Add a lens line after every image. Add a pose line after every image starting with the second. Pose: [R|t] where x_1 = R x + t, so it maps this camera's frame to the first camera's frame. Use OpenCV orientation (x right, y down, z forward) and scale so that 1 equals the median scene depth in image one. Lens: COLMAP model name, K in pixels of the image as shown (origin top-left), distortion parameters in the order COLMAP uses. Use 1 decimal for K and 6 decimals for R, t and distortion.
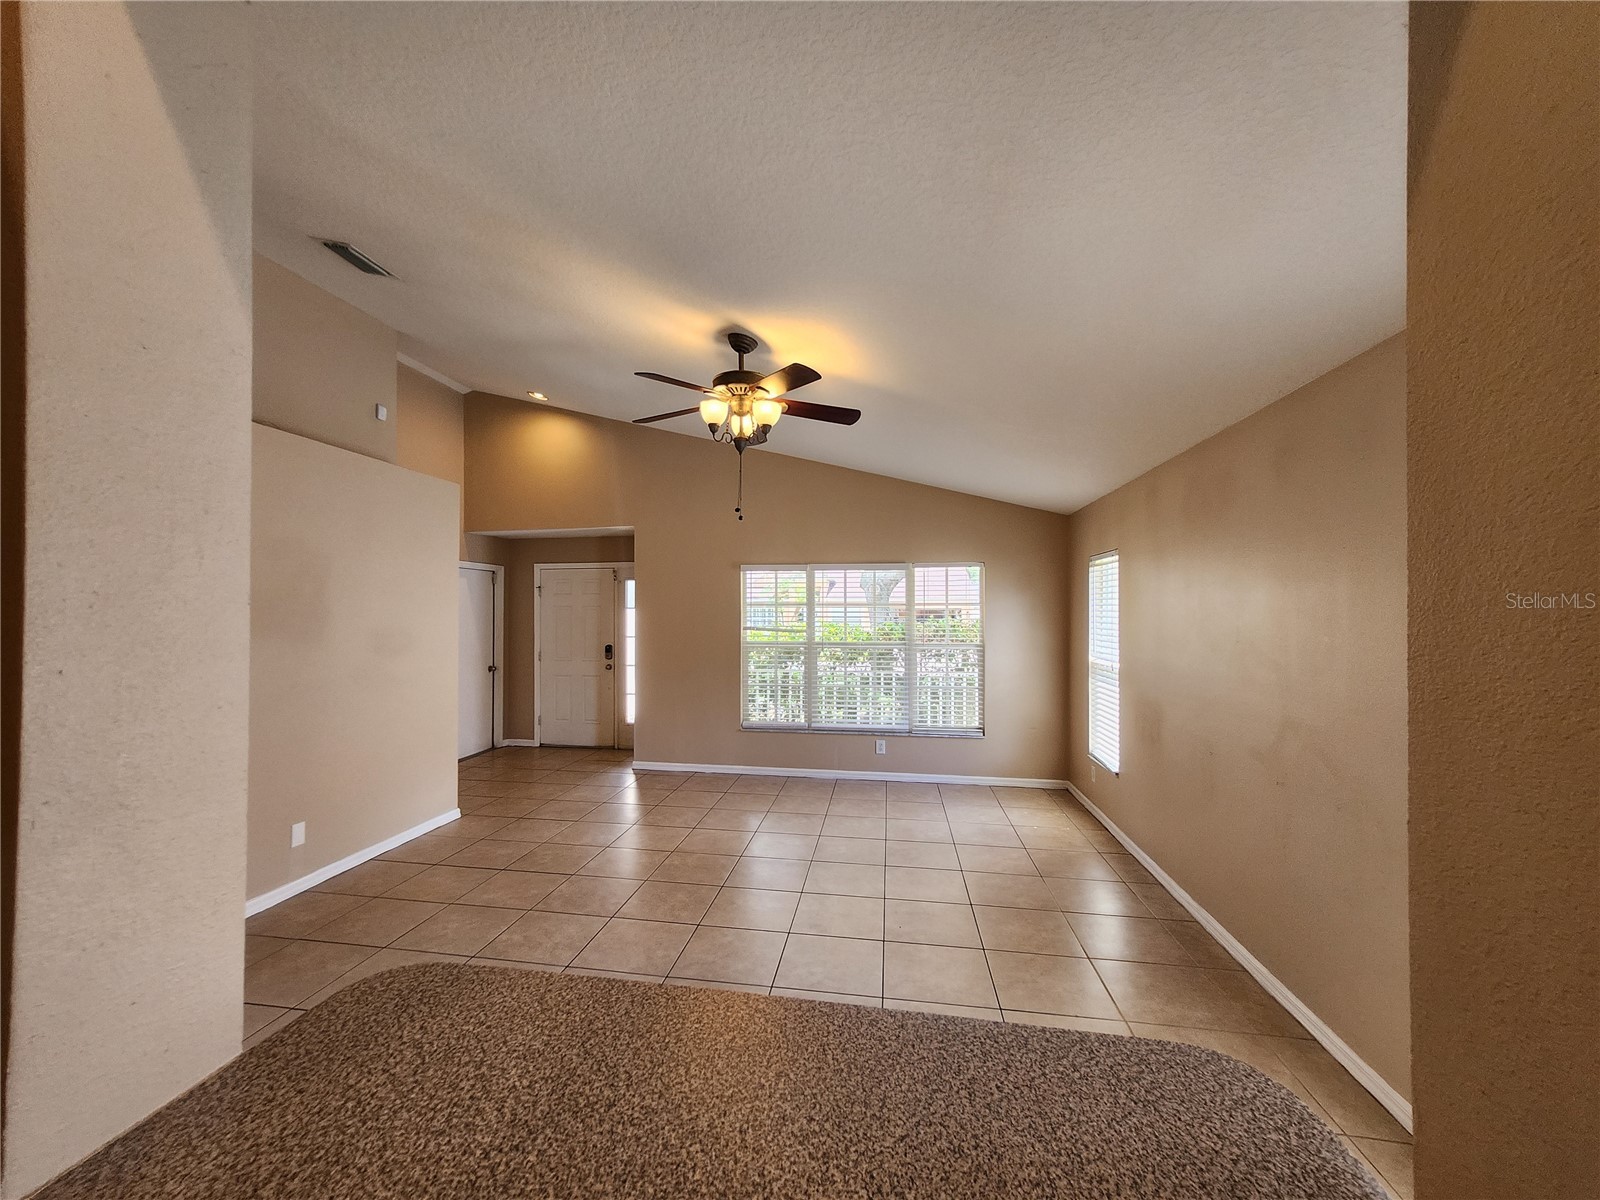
lens RADIAL K [[633.8, 0, 787.8], [0, 633.8, 609.3], [0, 0, 1]] dist [0.001490, 0.000168]
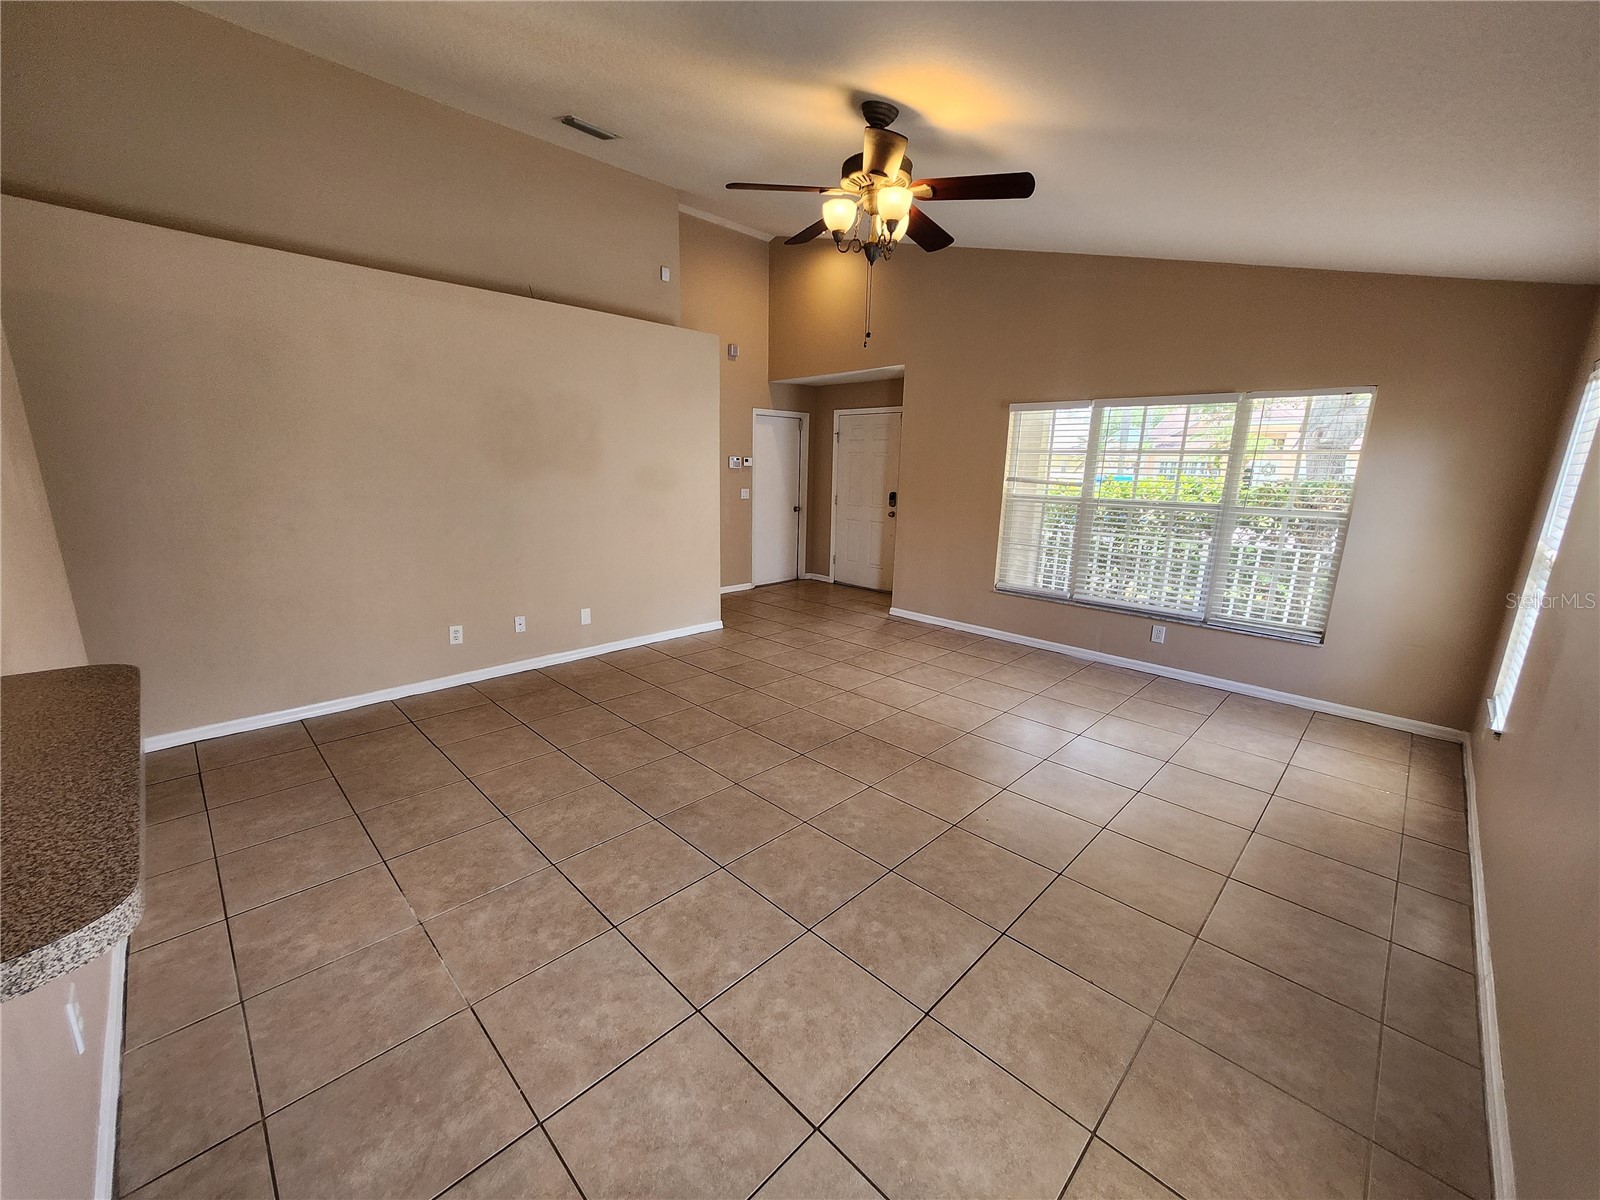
lens RADIAL K [[633.8, 0, 801.1], [0, 633.8, 602.3], [0, 0, 1]] dist [0.001490, 0.000168]
pose [[0.814558, 0.141702, -0.562508, 0.221644], [-0.016066, 0.974844, 0.222310, 0.006545], [0.579859, -0.172048, 0.796343, 0.104003]]
